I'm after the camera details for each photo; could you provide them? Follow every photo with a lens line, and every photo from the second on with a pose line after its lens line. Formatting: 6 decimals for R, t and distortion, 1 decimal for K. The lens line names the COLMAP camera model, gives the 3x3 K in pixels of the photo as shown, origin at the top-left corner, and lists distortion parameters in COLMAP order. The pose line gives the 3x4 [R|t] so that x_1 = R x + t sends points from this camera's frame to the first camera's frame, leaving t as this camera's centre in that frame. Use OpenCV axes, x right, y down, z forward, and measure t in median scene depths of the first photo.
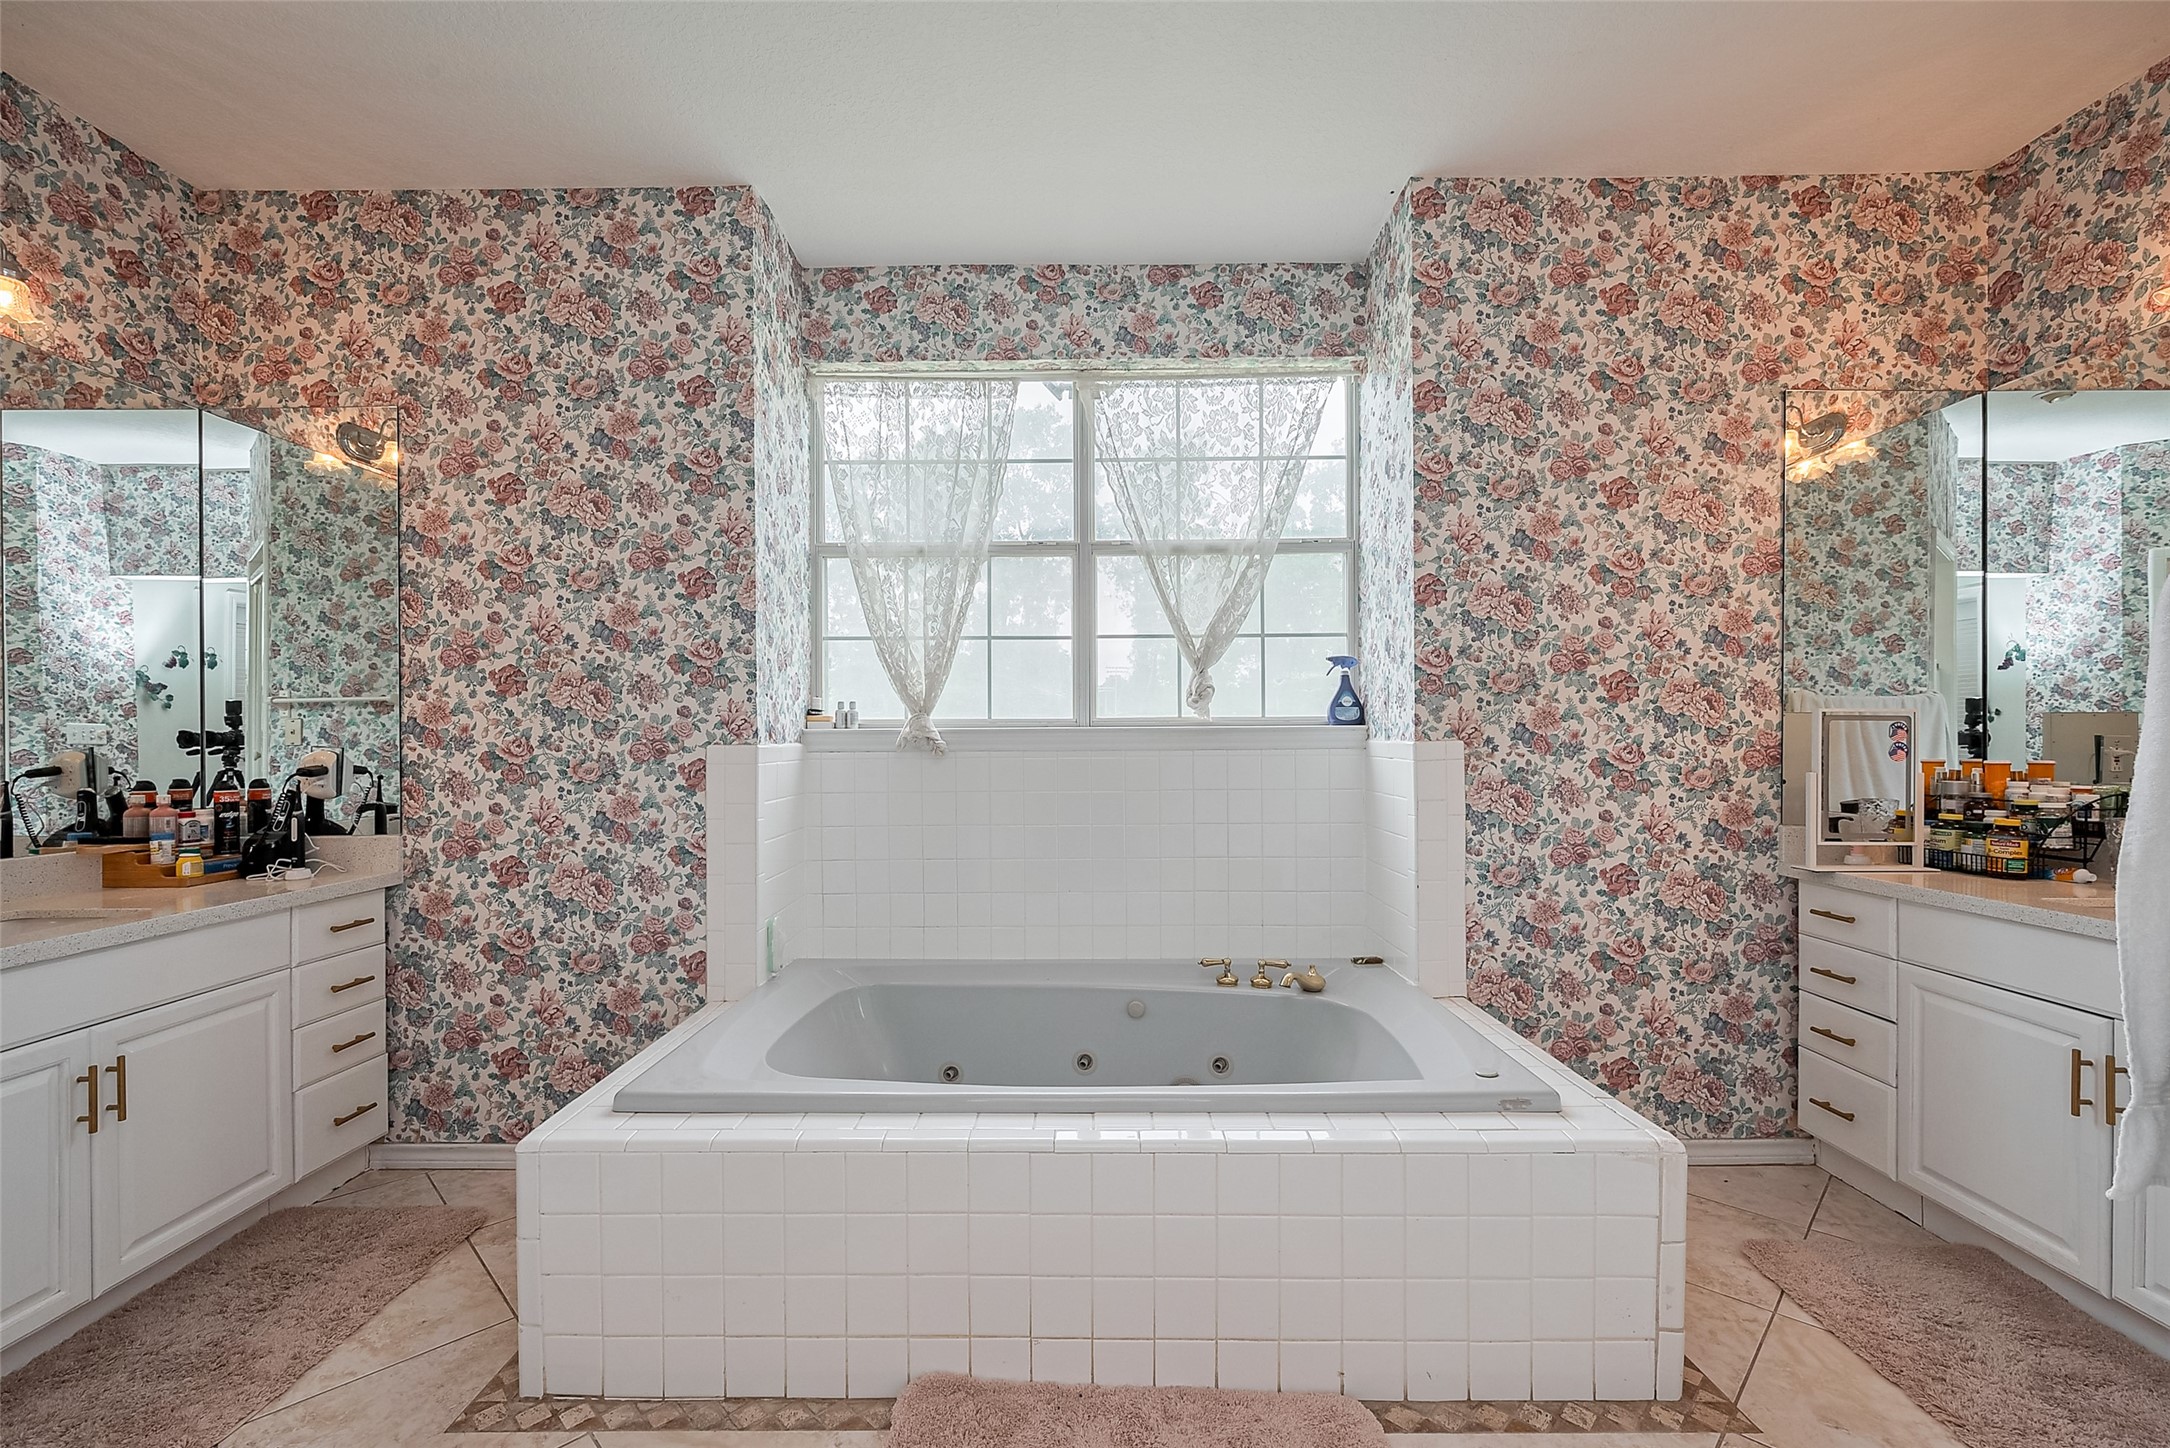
lens RADIAL K [[947.8, 0, 1085.9], [0, 947.8, 740.6], [0, 0, 1]] dist [-0.000835, -0.000658]
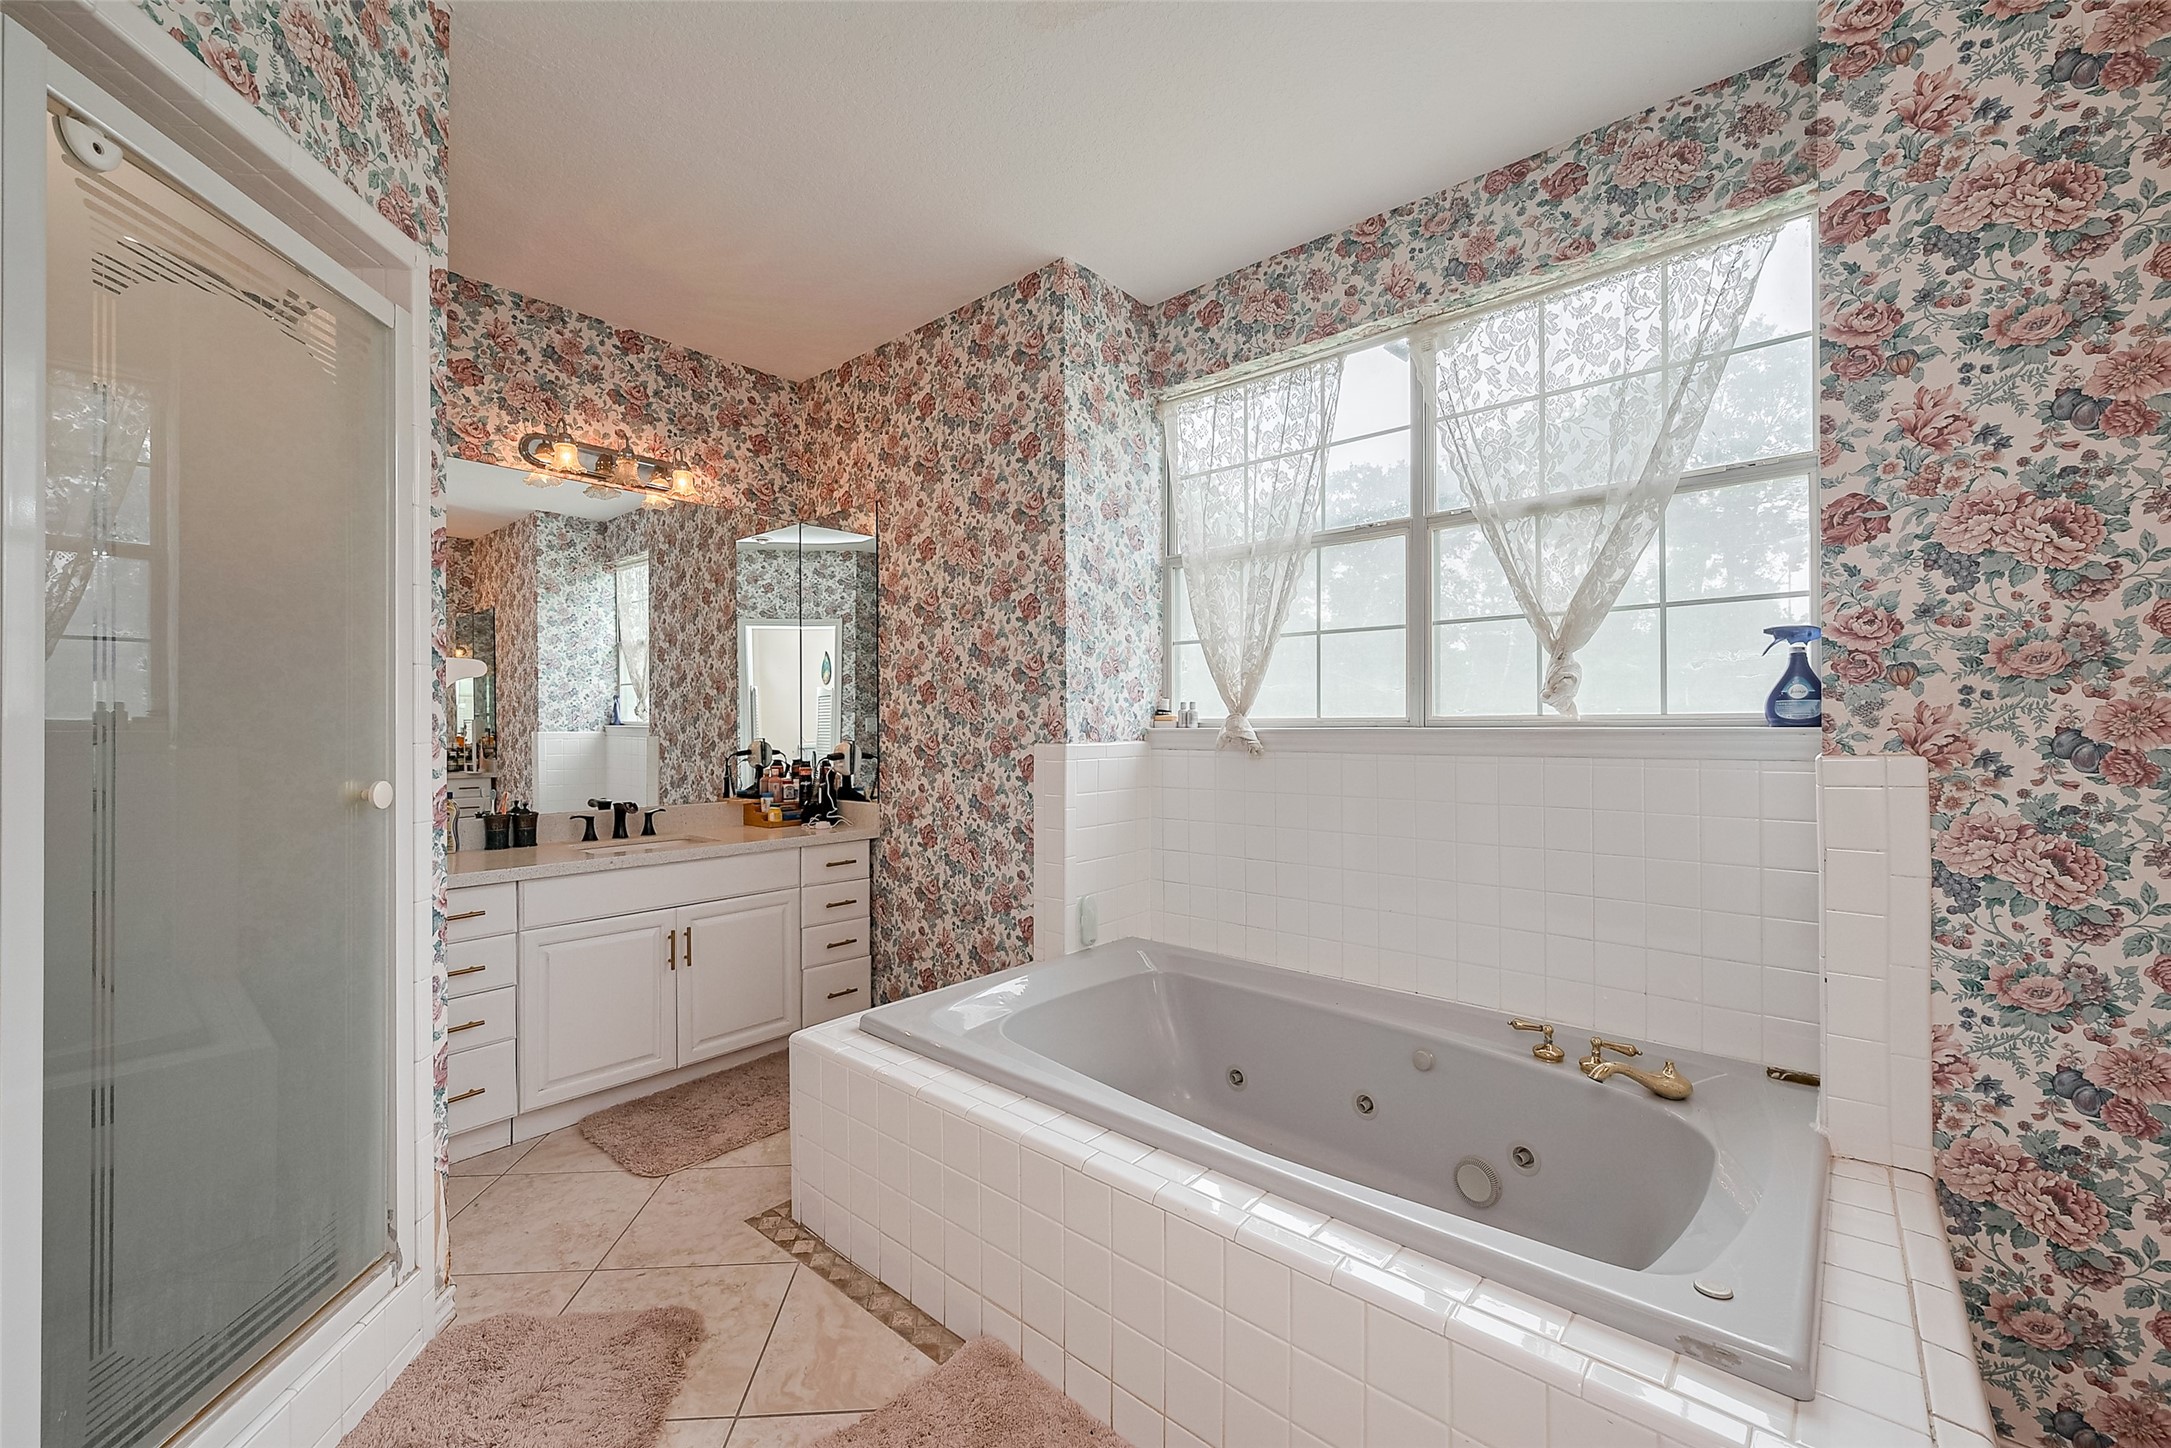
lens RADIAL K [[889.2, 0, 1050.8], [0, 889.2, 724.7], [0, 0, 1]] dist [-0.000790, -0.000261]
pose [[0.739760, 0.002663, -0.672865, 0.359638], [-0.003002, 0.999995, 0.000657, -0.019110], [0.672864, 0.001534, 0.739765, 0.190200]]
